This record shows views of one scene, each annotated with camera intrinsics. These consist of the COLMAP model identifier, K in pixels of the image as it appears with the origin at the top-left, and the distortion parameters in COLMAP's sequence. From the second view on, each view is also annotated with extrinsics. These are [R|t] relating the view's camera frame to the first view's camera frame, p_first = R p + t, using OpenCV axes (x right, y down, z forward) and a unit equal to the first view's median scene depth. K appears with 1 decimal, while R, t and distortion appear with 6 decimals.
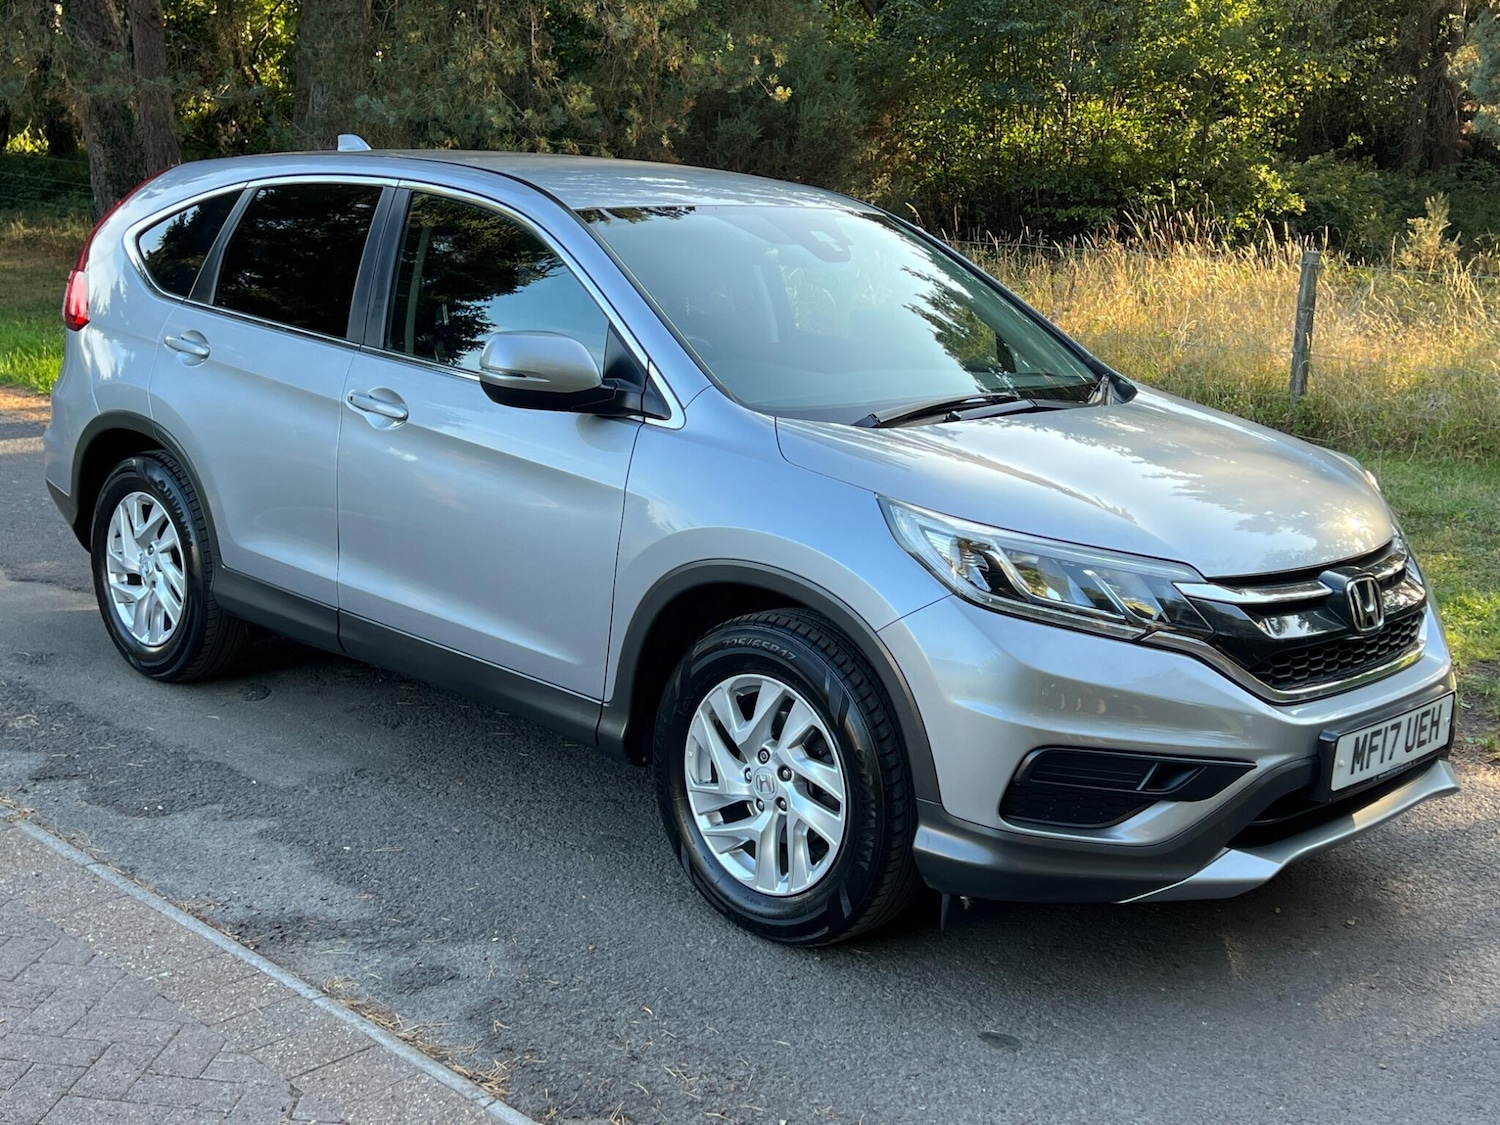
lens RADIAL K [[1857.7, 0, 749.0], [0, 1857.7, 564.3], [0, 0, 1]] dist [0.129563, -0.304027]
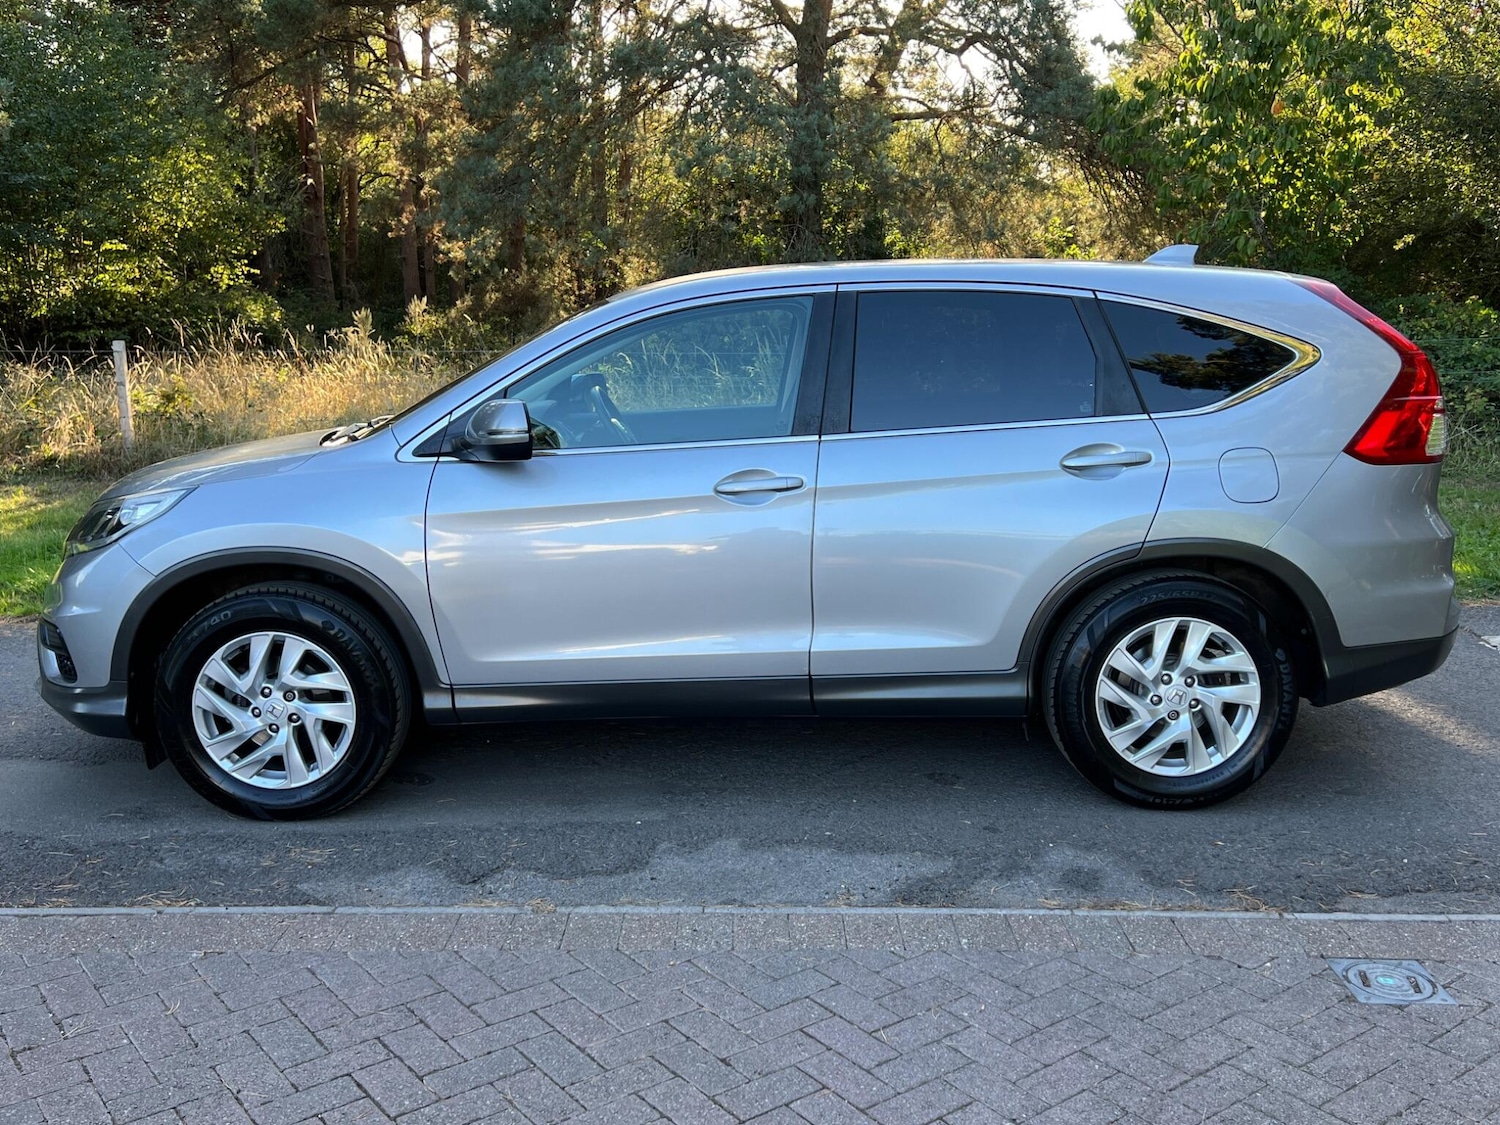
lens RADIAL K [[1361.3, 0, 749.2], [0, 1361.3, 586.6], [0, 0, 1]] dist [0.022225, -0.012944]
pose [[0.718666, -0.167641, 0.674844, -0.900130], [0.175218, 0.982846, 0.057557, -0.069904], [-0.672917, 0.076881, 0.735712, 0.420878]]
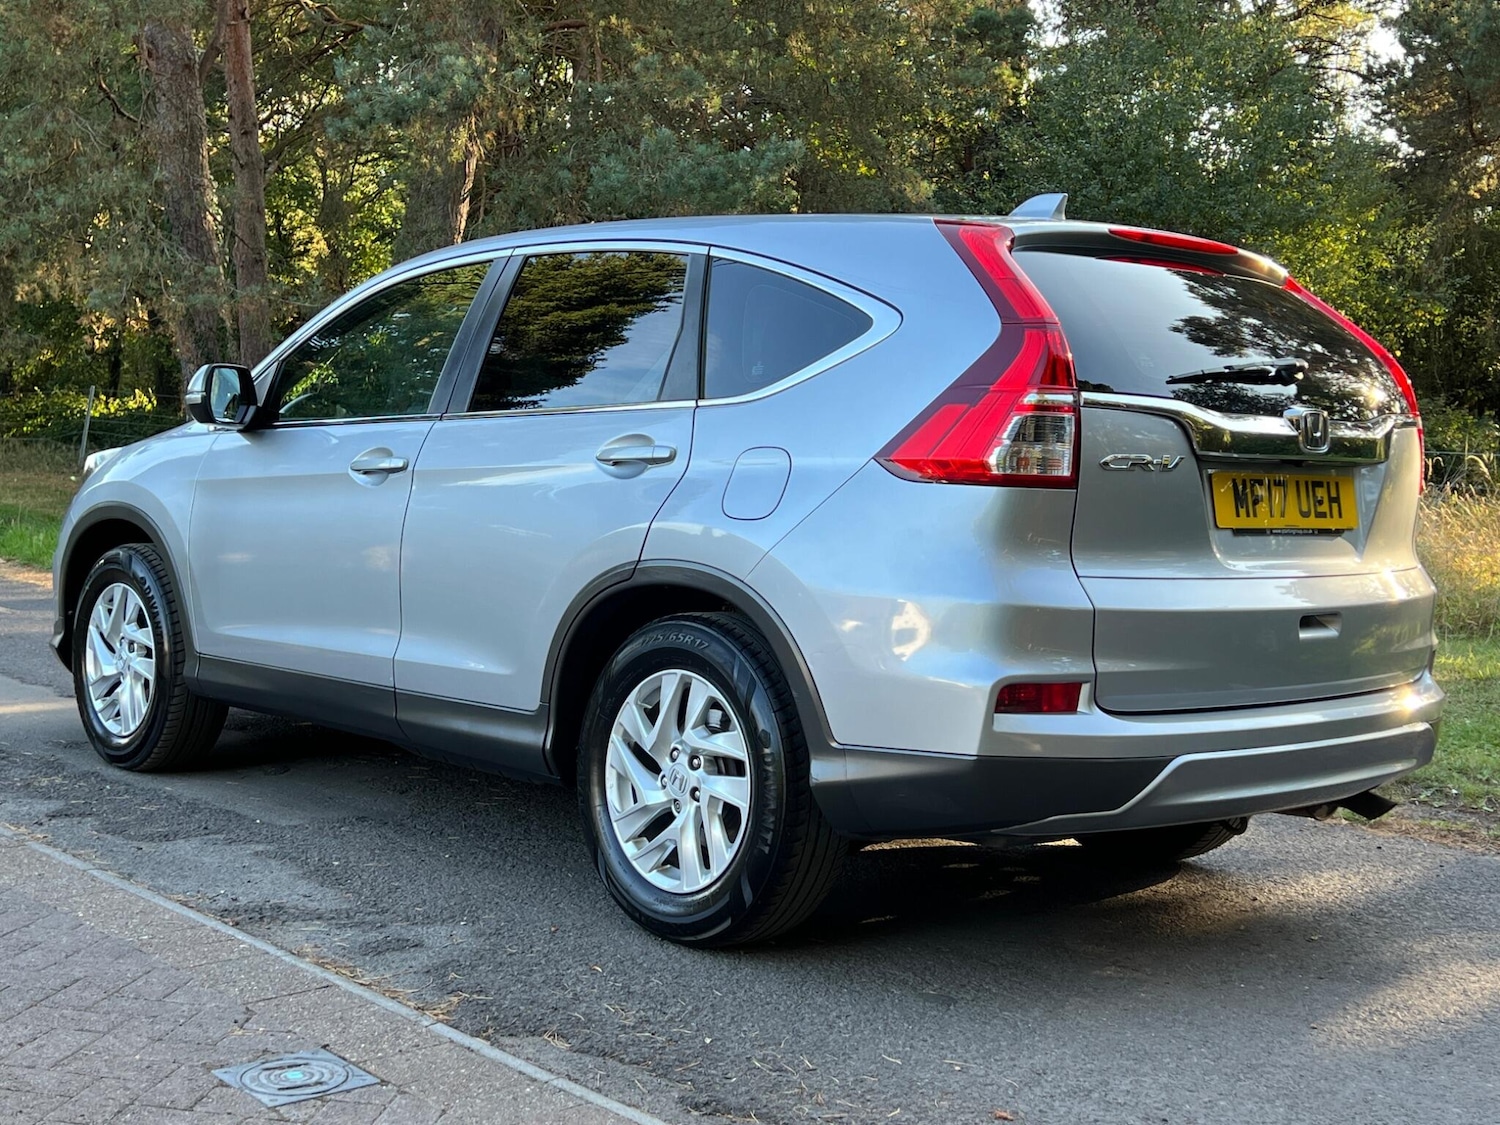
lens RADIAL K [[1939.5, 0, 747.0], [0, 1939.5, 566.0], [0, 0, 1]] dist [0.142934, -0.350721]
pose [[0.998159, 0.003379, -0.060561, 0.085453], [-0.012374, 0.988792, -0.148783, 0.163110], [0.059380, 0.149258, 0.987014, -0.086836]]
